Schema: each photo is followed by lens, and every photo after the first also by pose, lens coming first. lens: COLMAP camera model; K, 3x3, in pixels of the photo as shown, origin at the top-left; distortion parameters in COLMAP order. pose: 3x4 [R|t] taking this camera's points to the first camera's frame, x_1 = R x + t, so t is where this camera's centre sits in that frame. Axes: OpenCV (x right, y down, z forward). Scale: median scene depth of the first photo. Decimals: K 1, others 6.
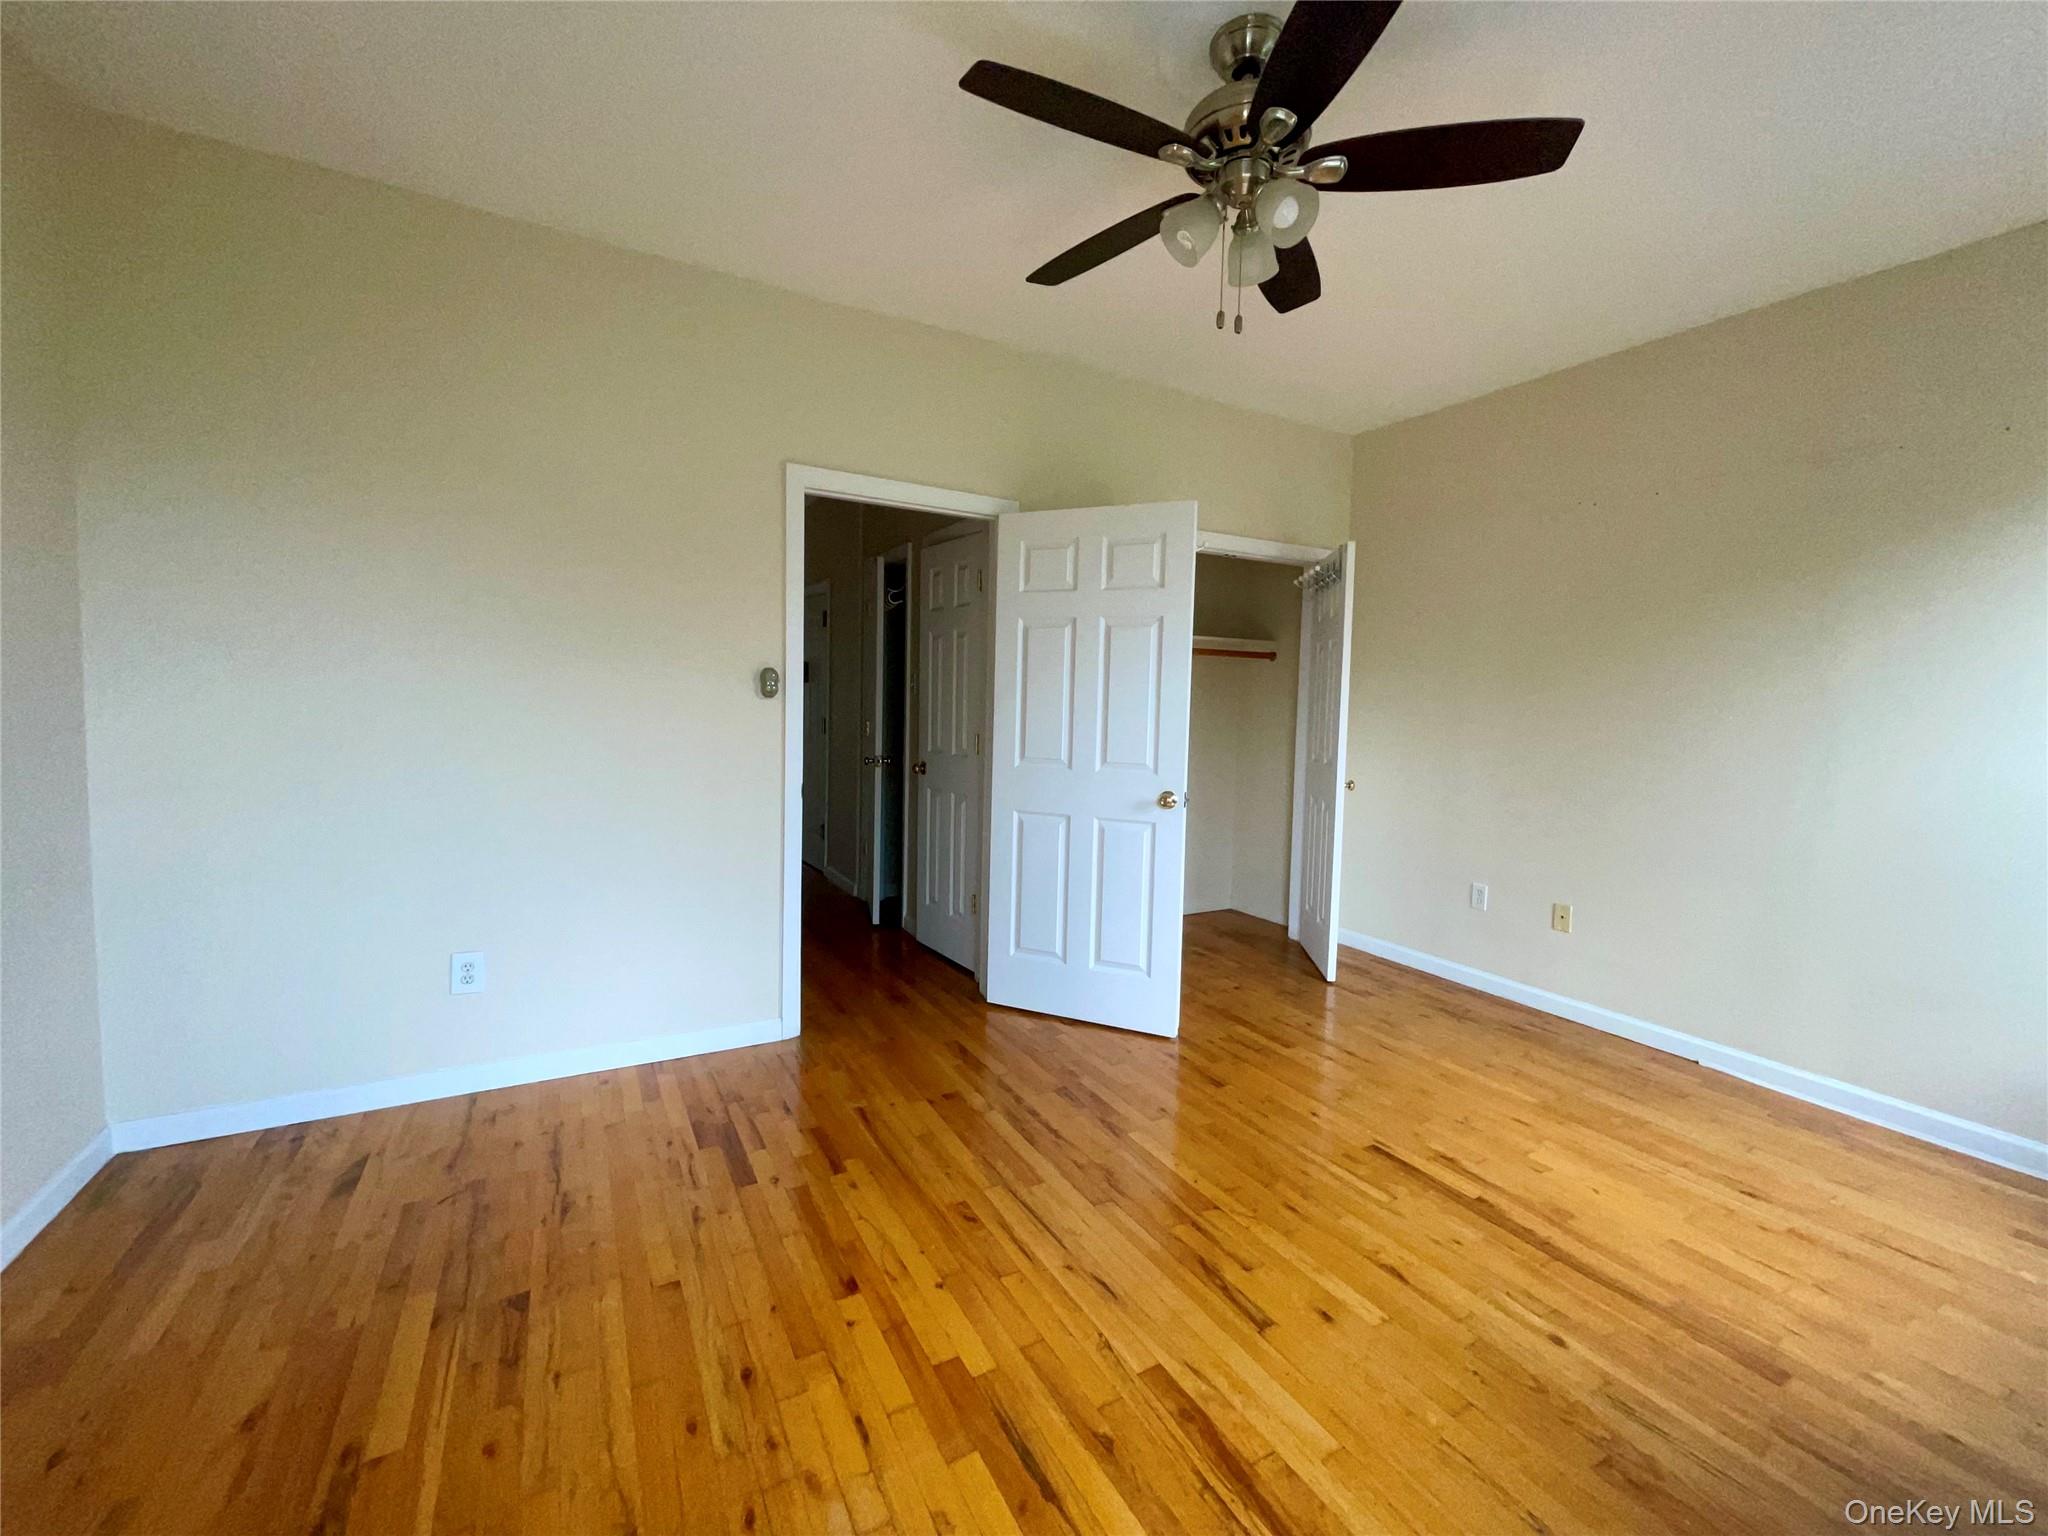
lens RADIAL K [[831.5, 0, 1030.5], [0, 831.5, 756.3], [0, 0, 1]] dist [0.004039, 0.001470]
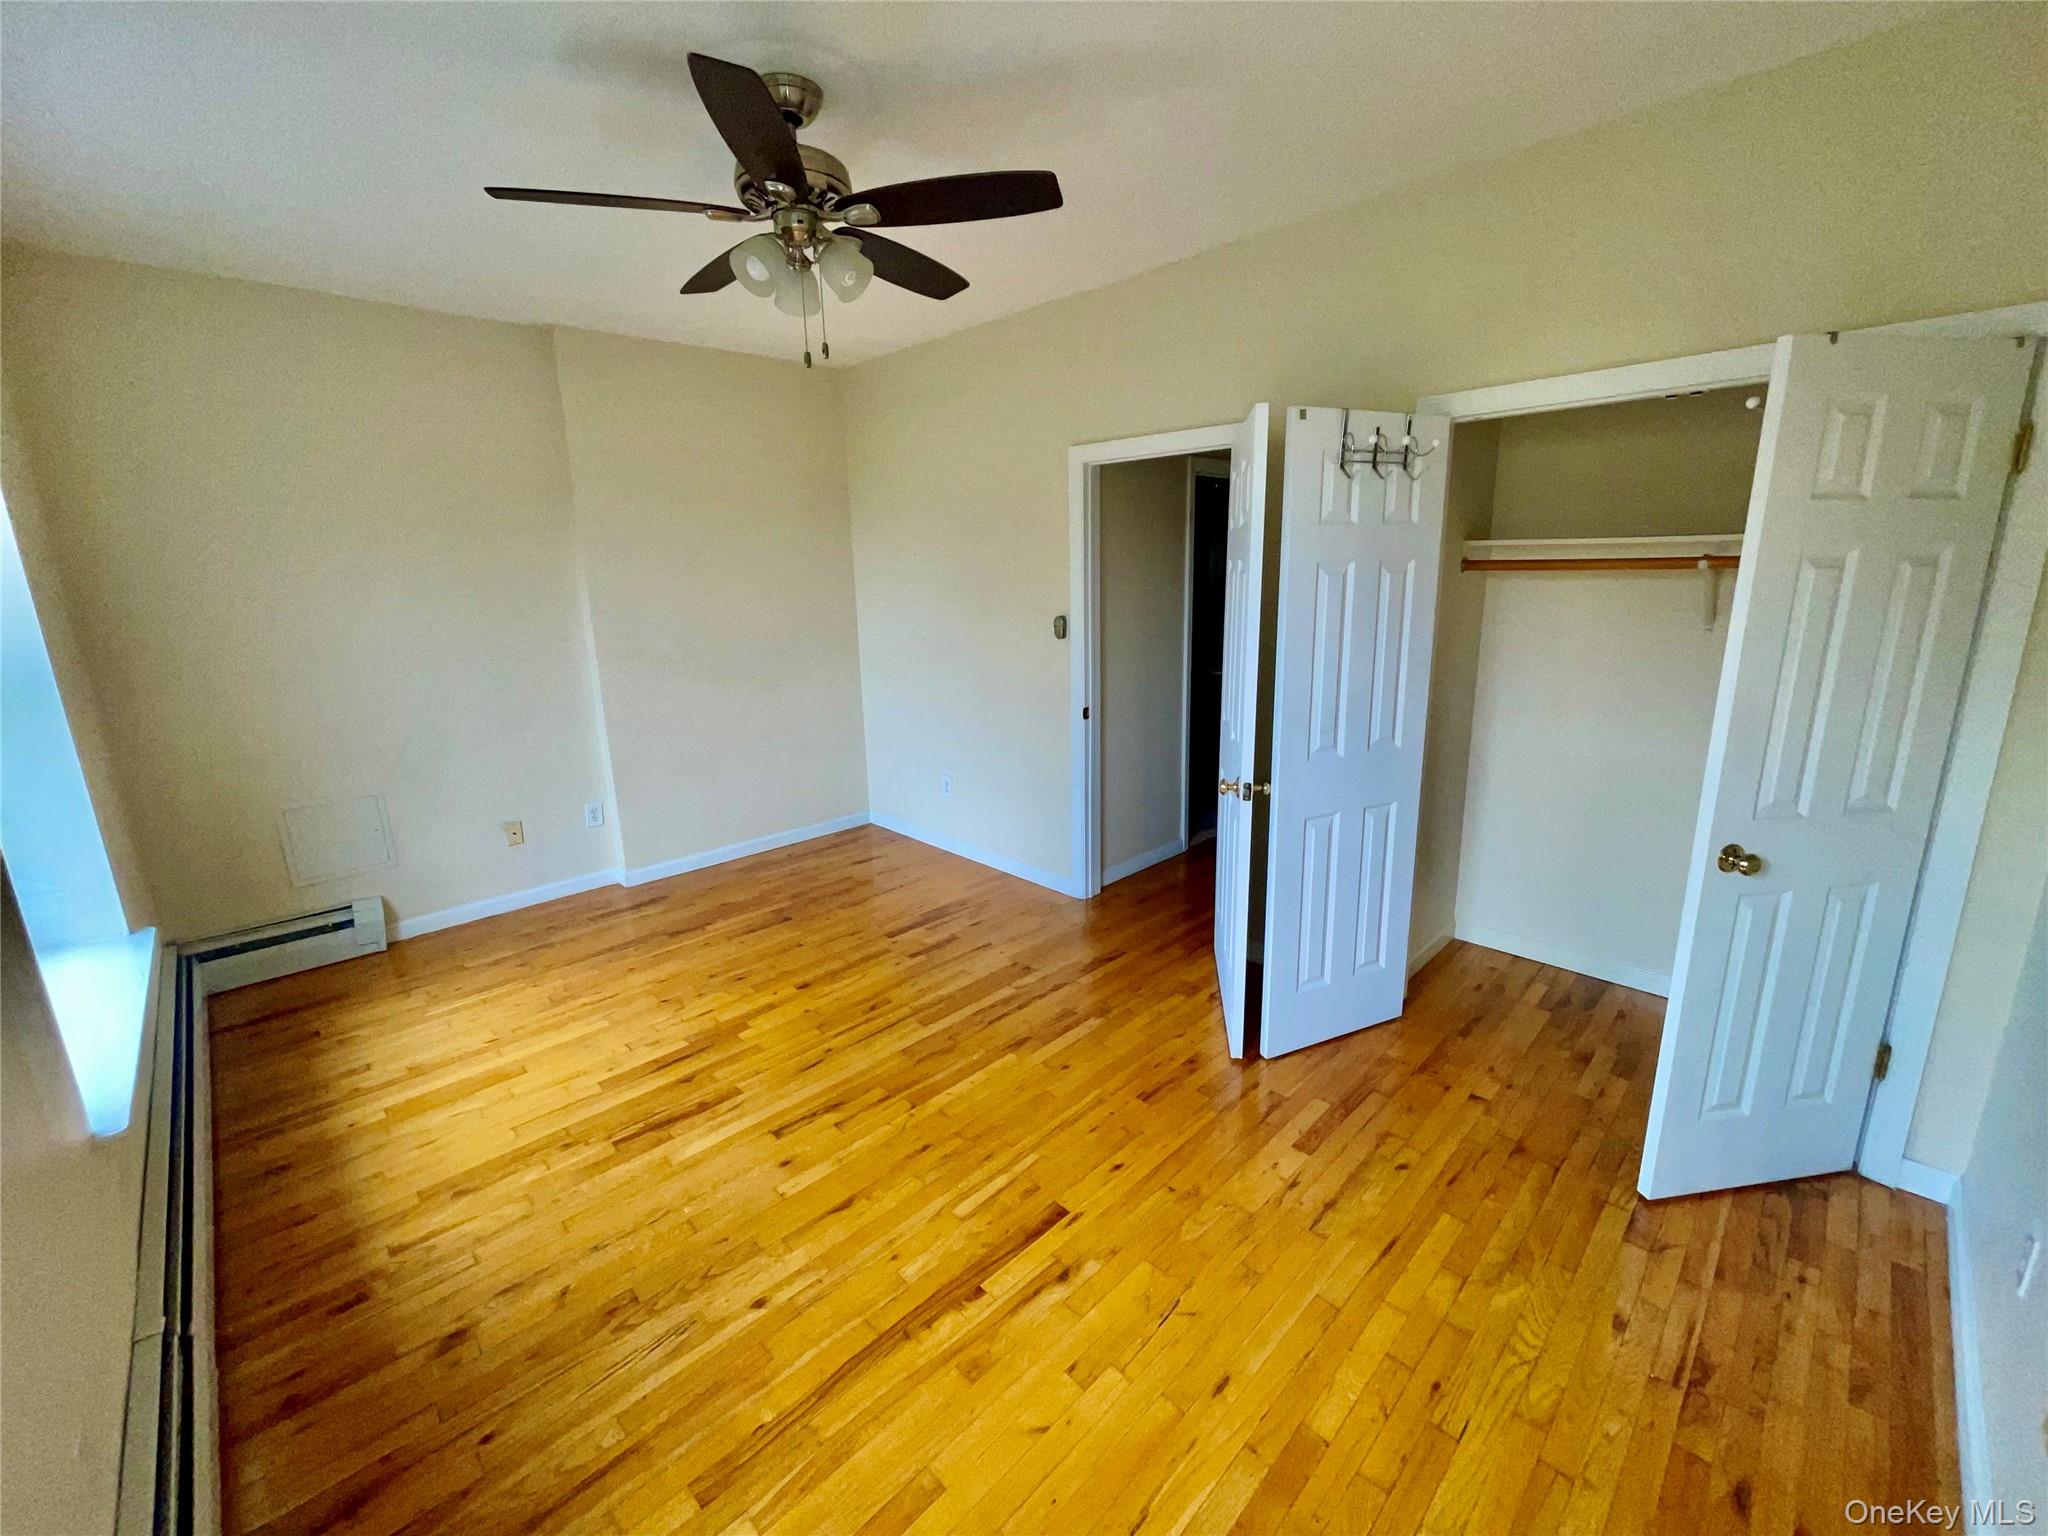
lens RADIAL K [[831.5, 0, 1031.4], [0, 831.5, 758.9], [0, 0, 1]] dist [0.004039, 0.001470]
pose [[0.262405, 0.194597, -0.945133, 1.214866], [-0.036220, 0.980751, 0.191875, -0.173312], [0.964278, -0.016117, 0.264402, 0.796864]]
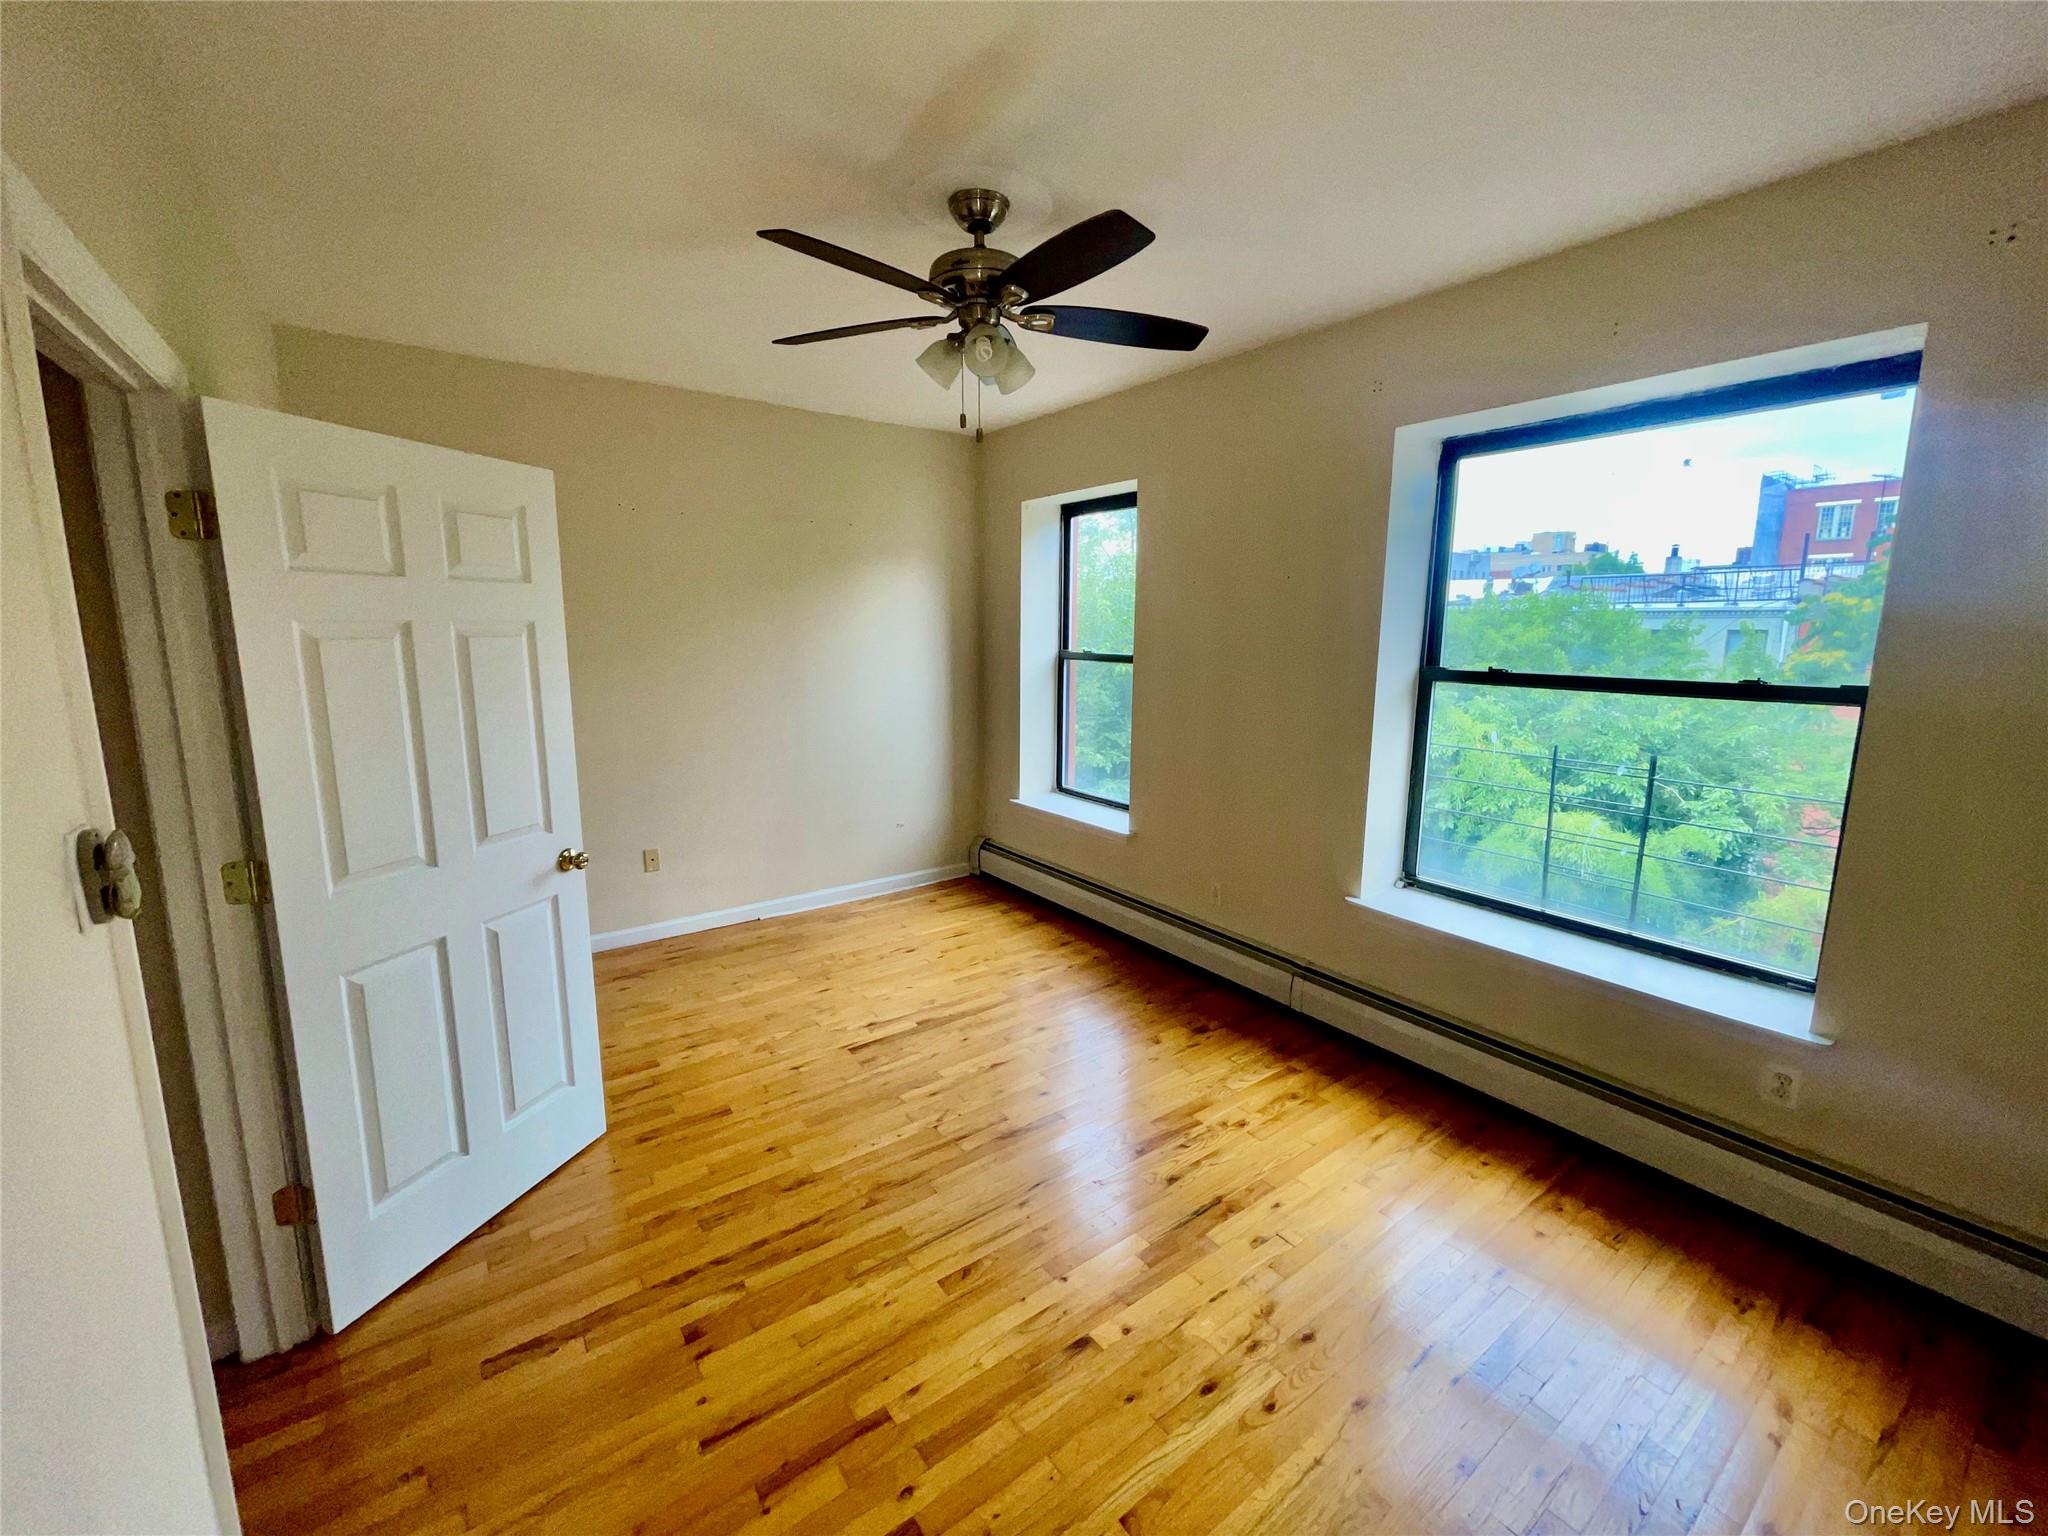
lens RADIAL K [[831.5, 0, 1026.4], [0, 831.5, 762.6], [0, 0, 1]] dist [0.004039, 0.001470]
pose [[-0.114333, -0.190783, 0.974951, -0.858191], [0.060971, 0.978189, 0.198567, -0.226407], [-0.991570, 0.082146, -0.100207, 0.880244]]
